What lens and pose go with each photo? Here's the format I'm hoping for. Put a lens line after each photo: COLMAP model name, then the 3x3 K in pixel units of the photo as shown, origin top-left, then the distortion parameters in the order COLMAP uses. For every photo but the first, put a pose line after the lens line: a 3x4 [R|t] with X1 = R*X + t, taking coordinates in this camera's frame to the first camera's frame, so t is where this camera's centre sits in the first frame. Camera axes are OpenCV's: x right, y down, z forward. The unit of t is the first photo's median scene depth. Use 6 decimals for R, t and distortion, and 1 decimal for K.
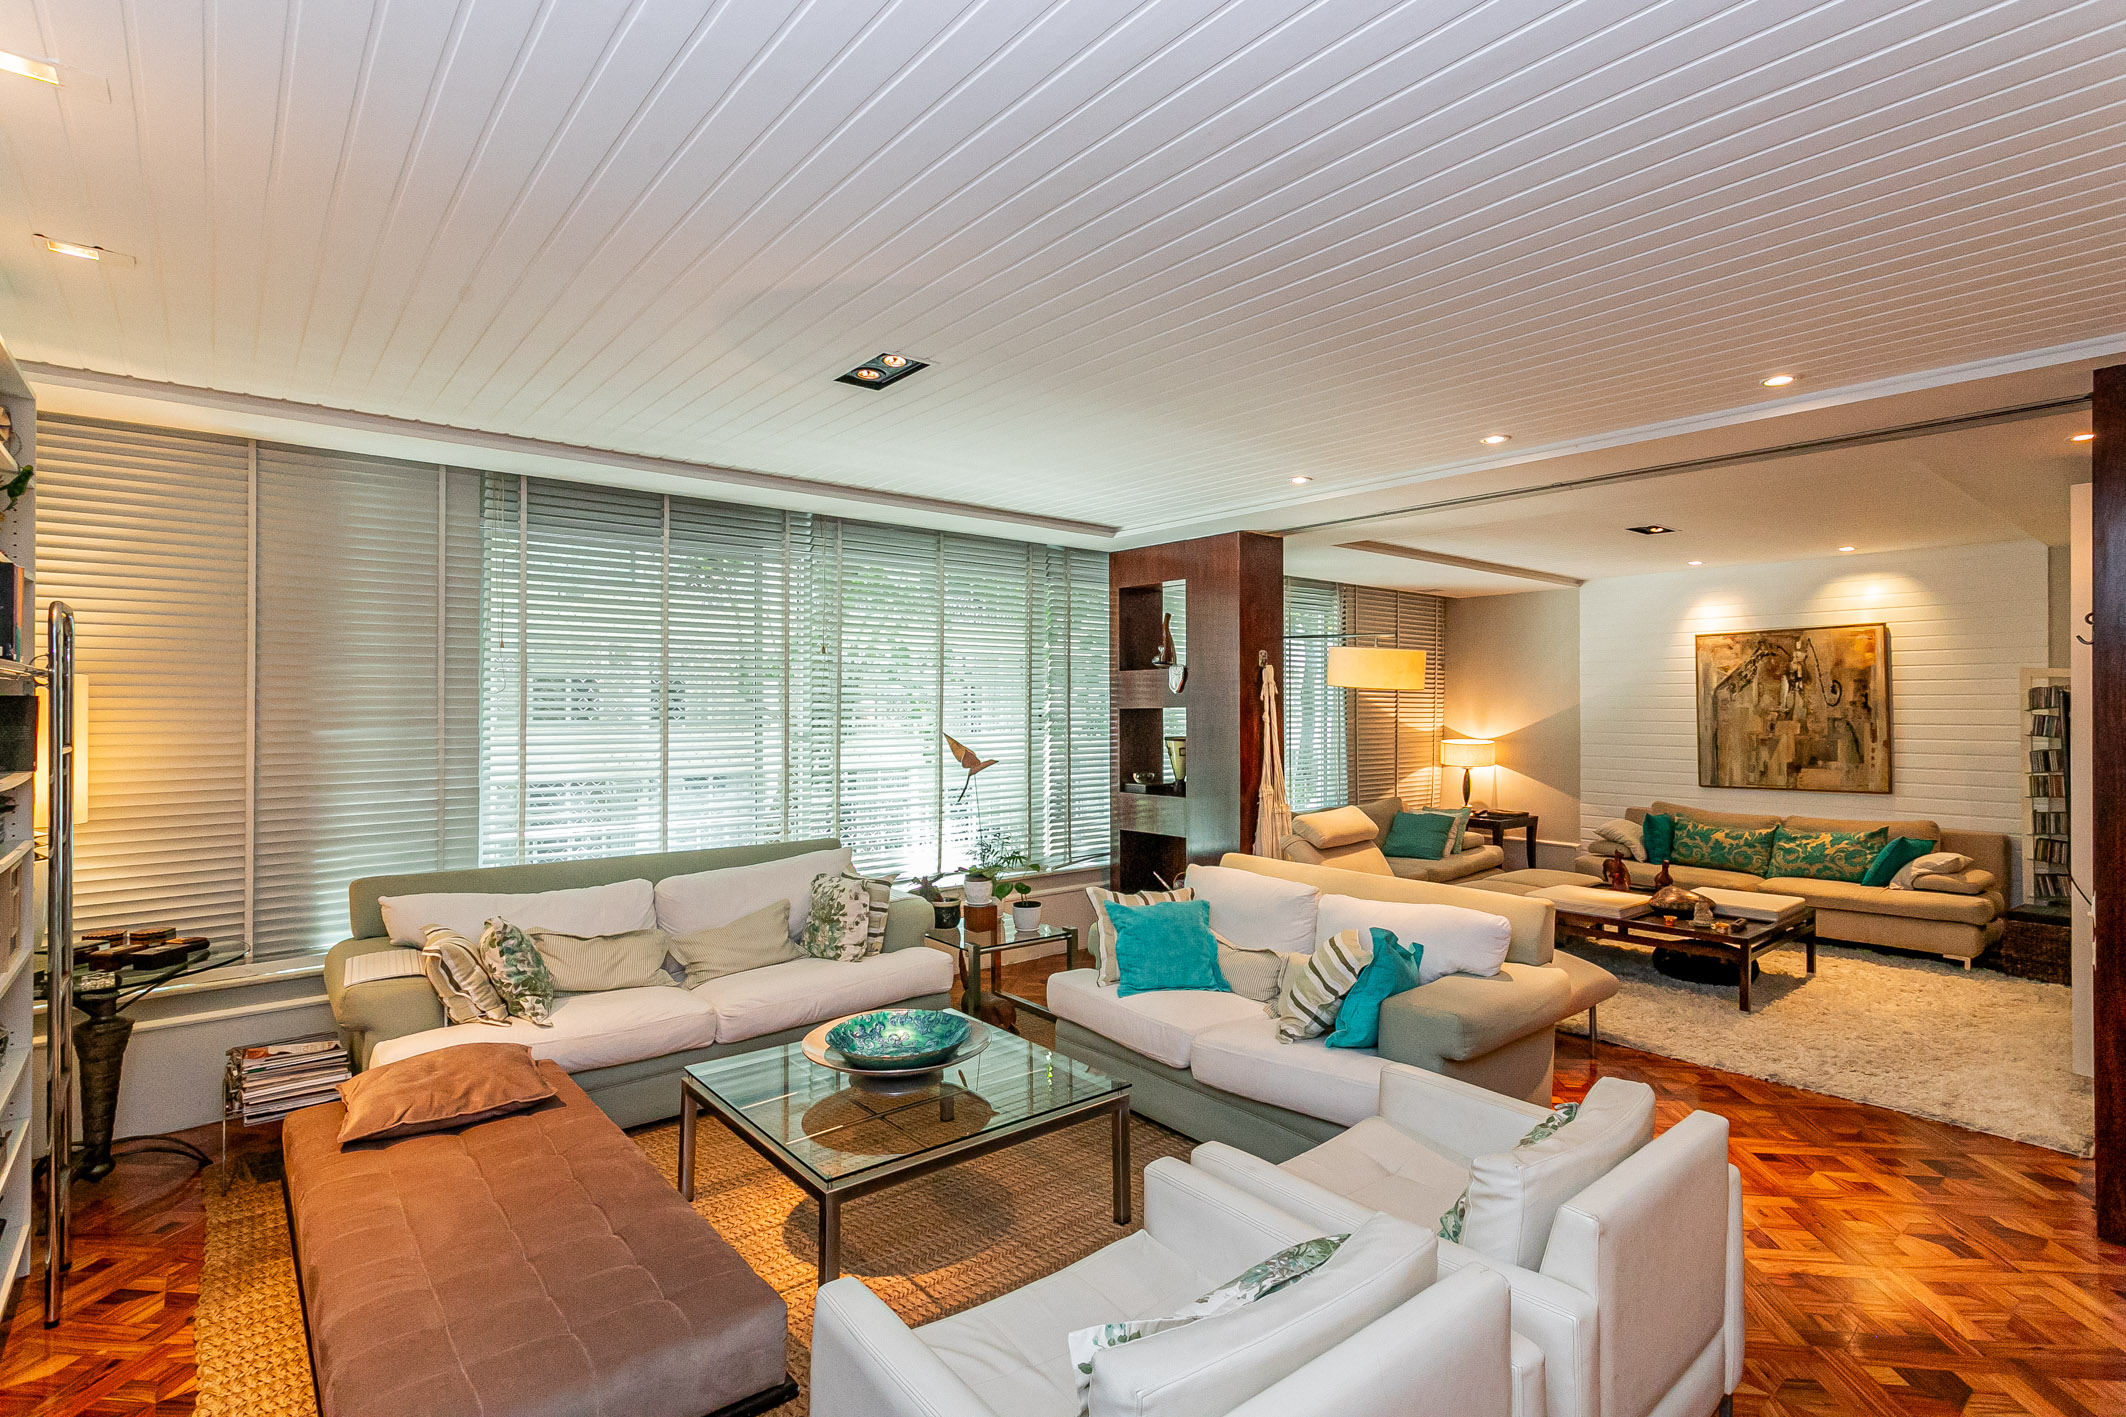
lens RADIAL K [[1018.6, 0, 1029.9], [0, 1018.6, 696.2], [0, 0, 1]] dist [0.000492, 0.001877]
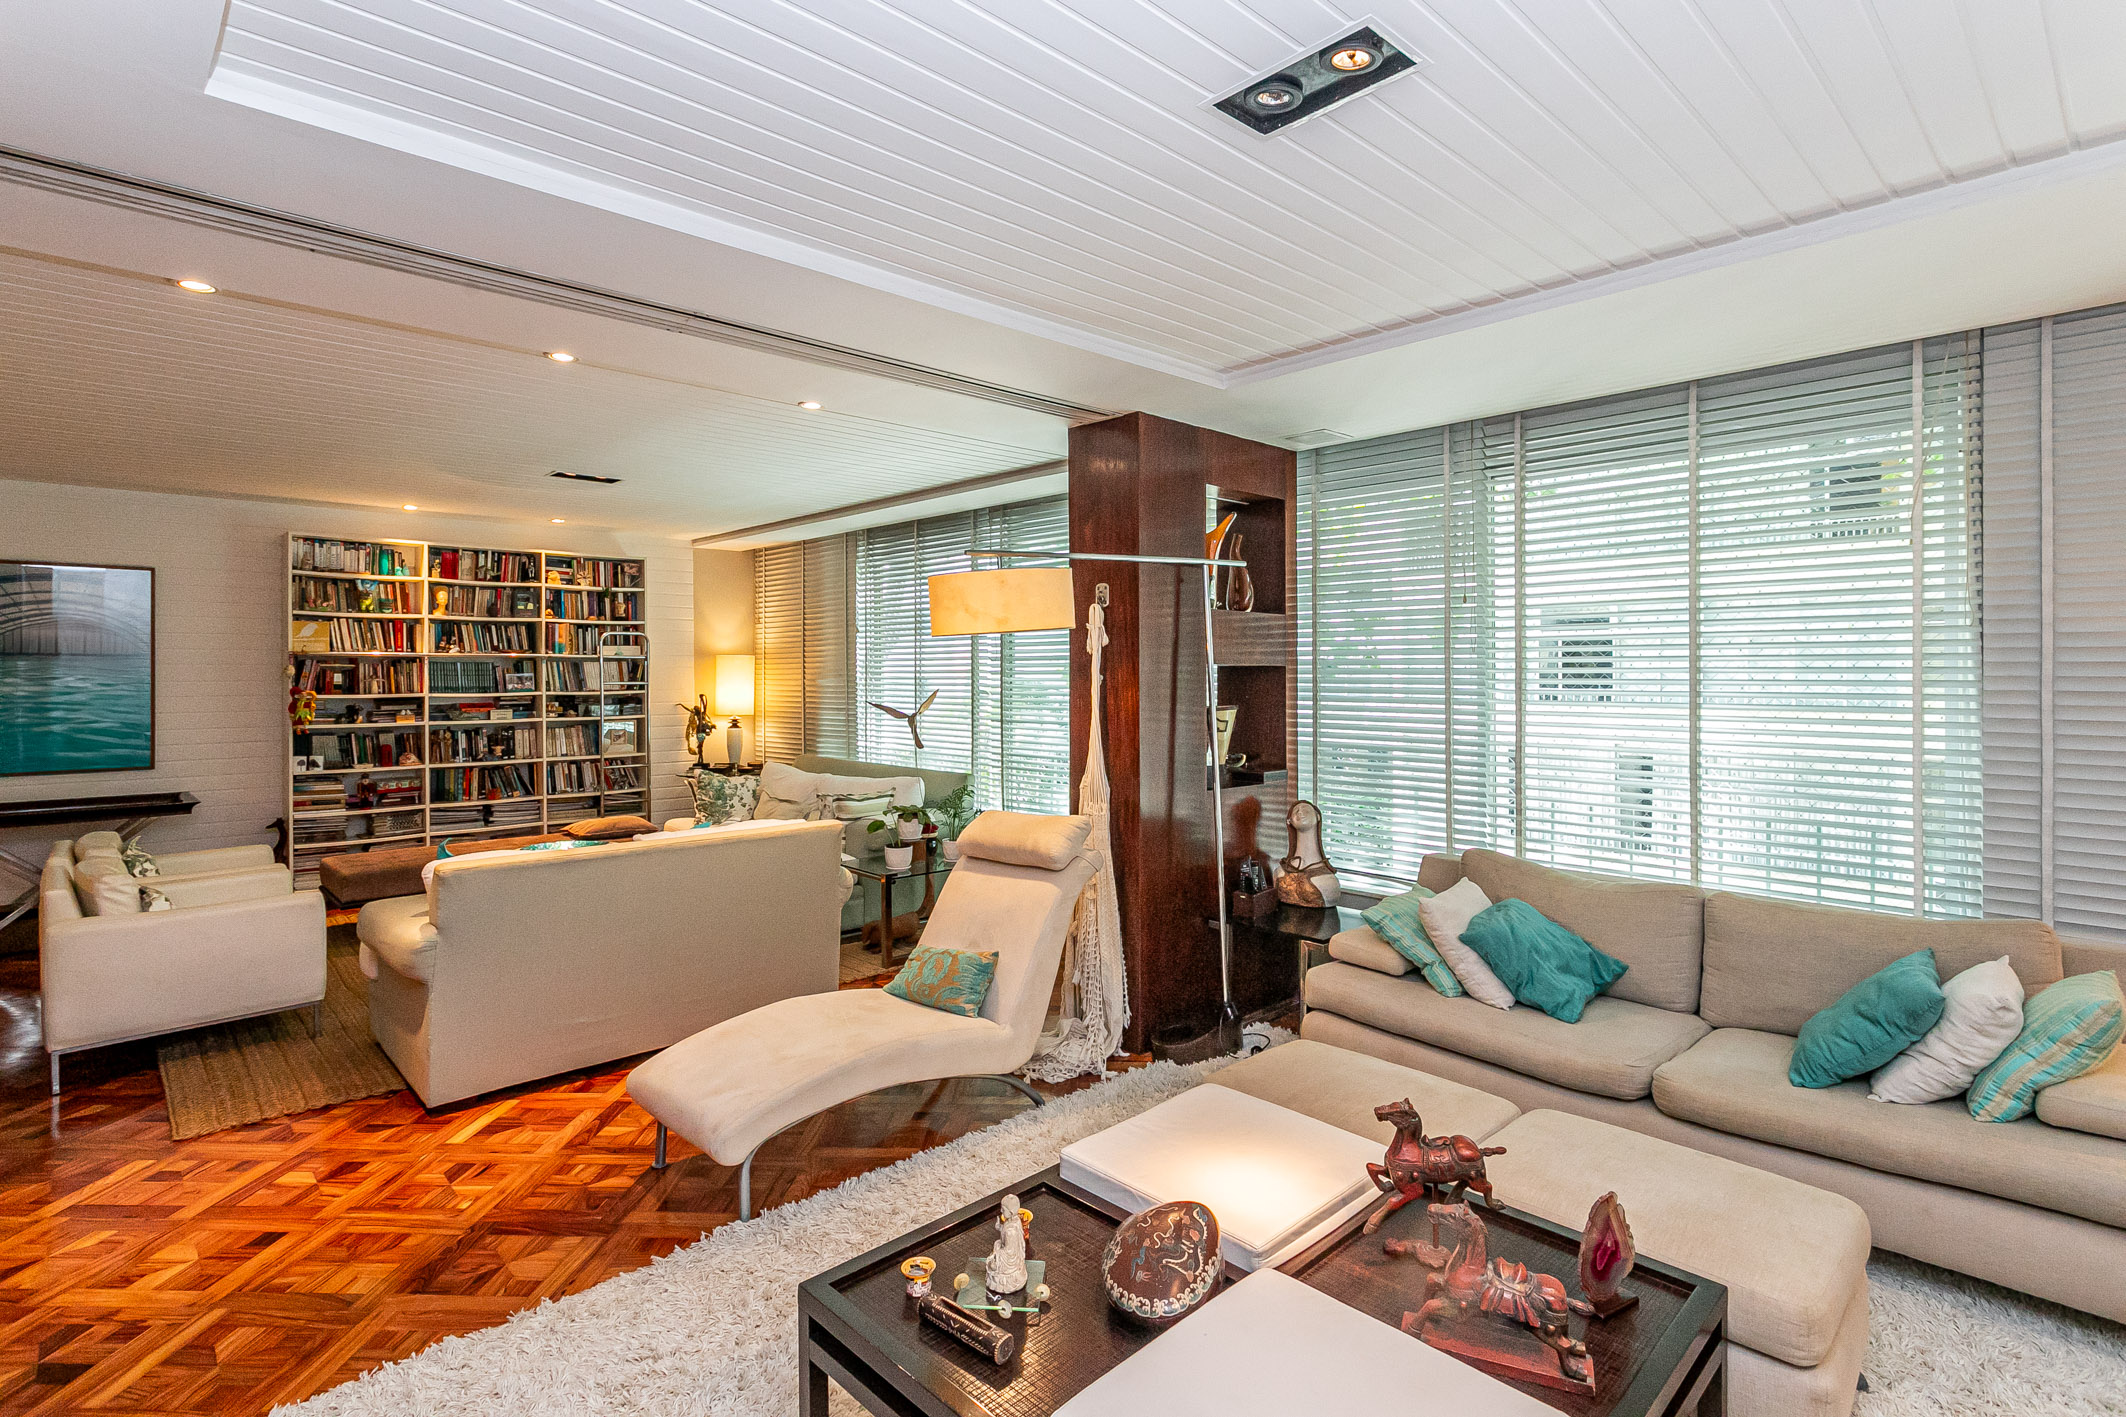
lens RADIAL K [[1018.6, 0, 1079.0], [0, 1018.6, 677.6], [0, 0, 1]] dist [0.000492, 0.001877]
pose [[0.077839, -0.000151, -0.996966, 1.214440], [0.014546, 0.999894, 0.000985, 0.032090], [0.996860, -0.014579, 0.077833, 1.230160]]
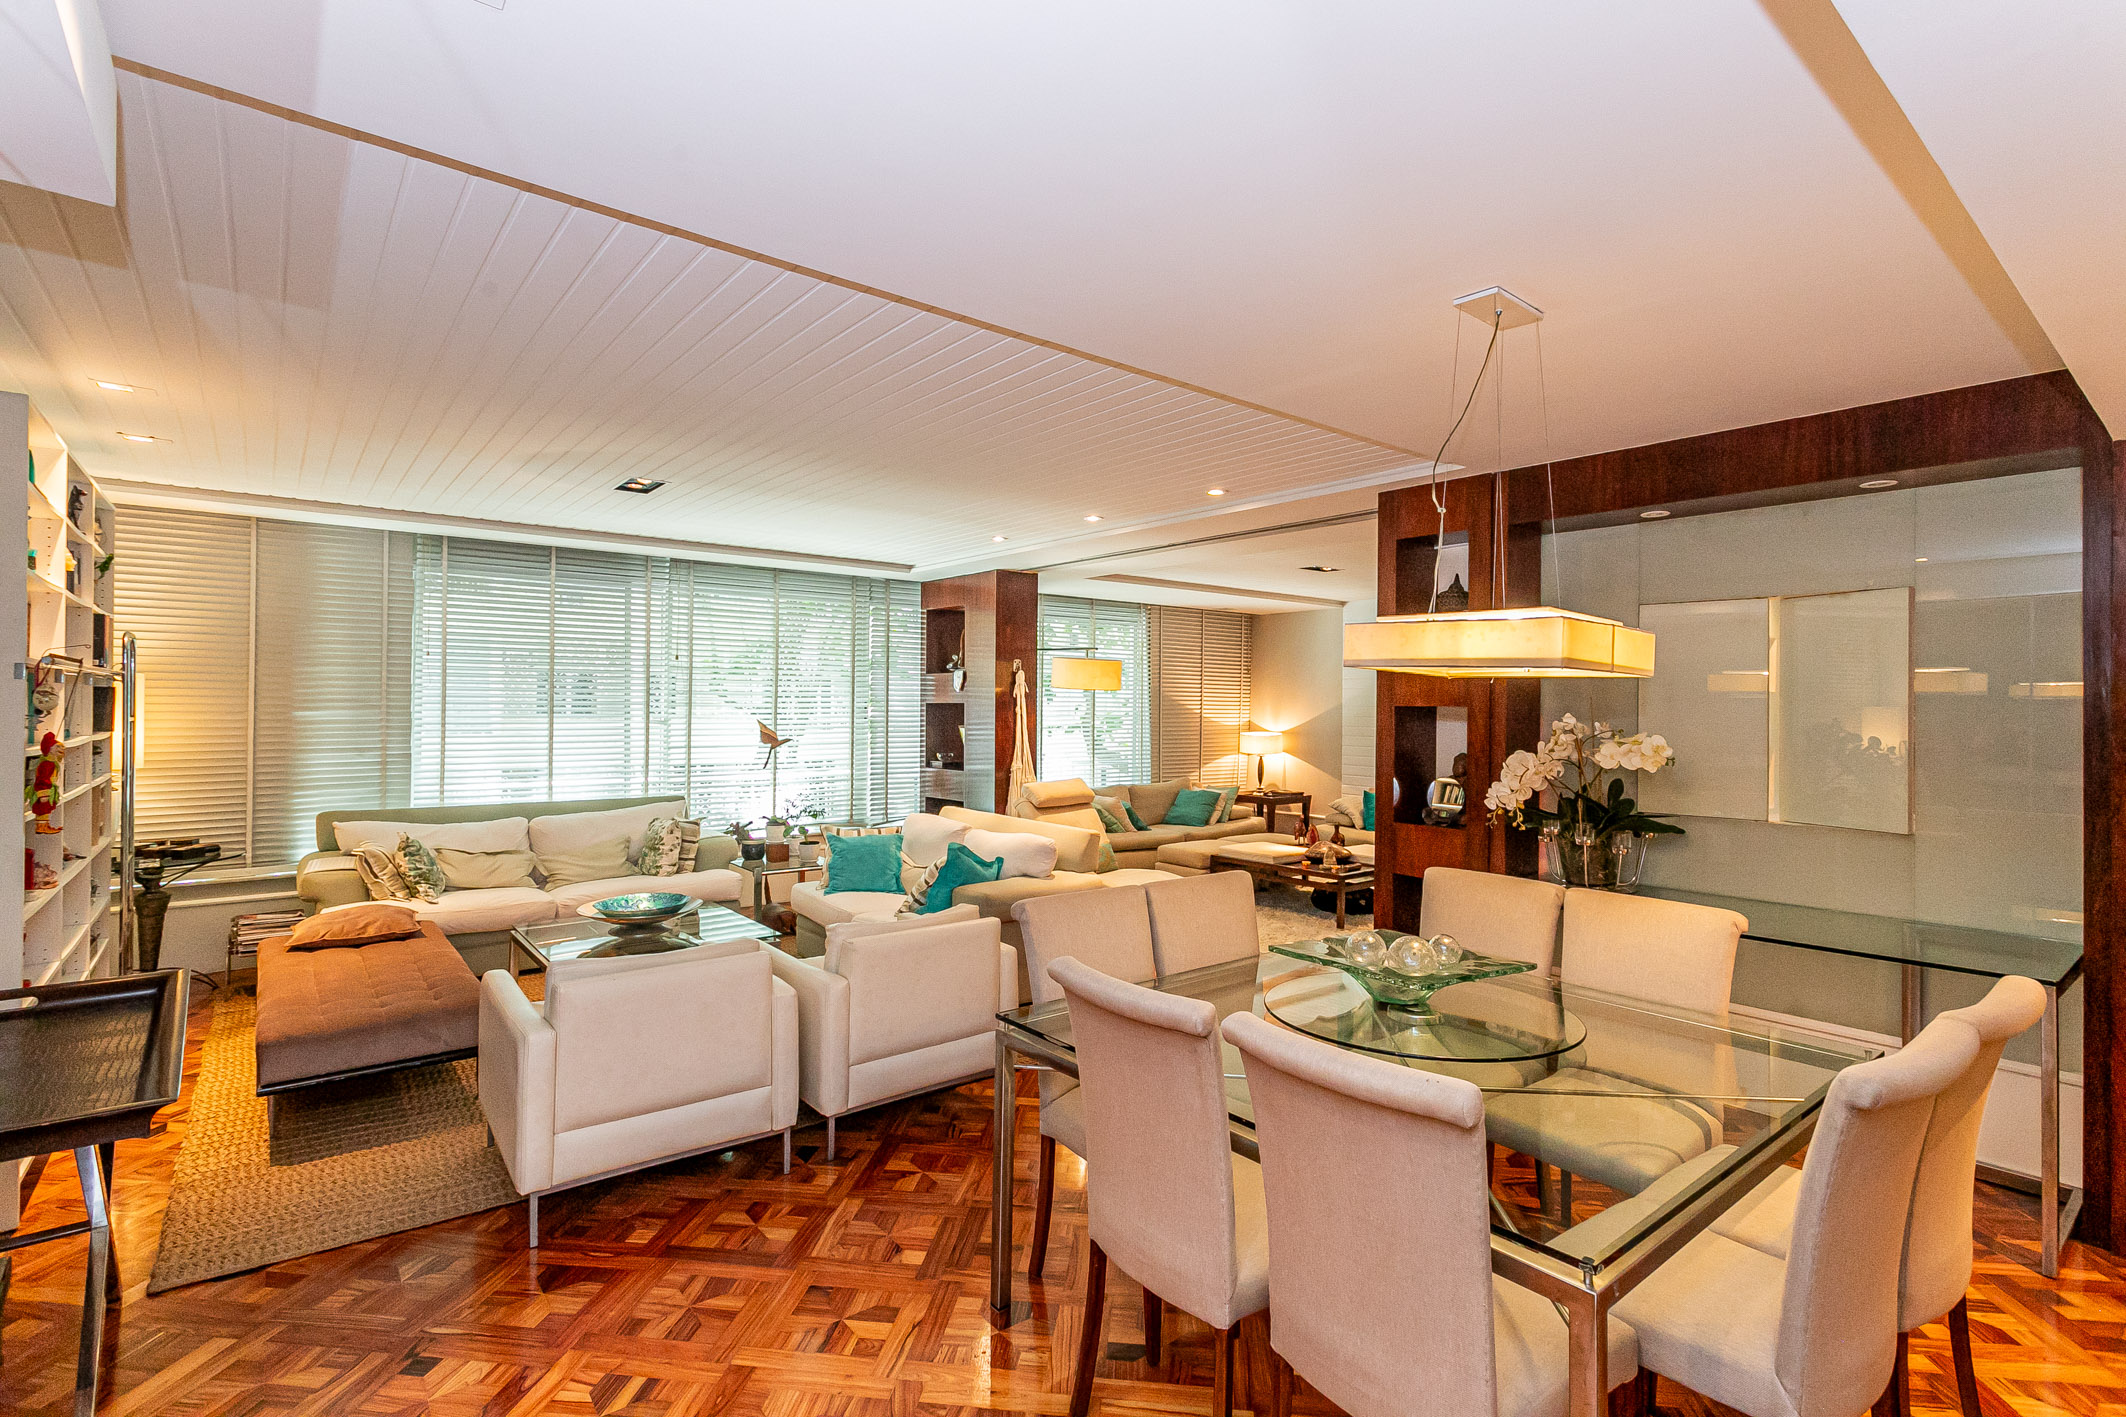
lens RADIAL K [[1018.6, 0, 1047.8], [0, 1018.6, 697.1], [0, 0, 1]] dist [0.000492, 0.001877]
pose [[0.999749, 0.007628, -0.021068, 0.387512], [-0.007576, 0.999968, 0.002525, 0.000035], [0.021087, -0.002365, 0.999775, -0.418499]]
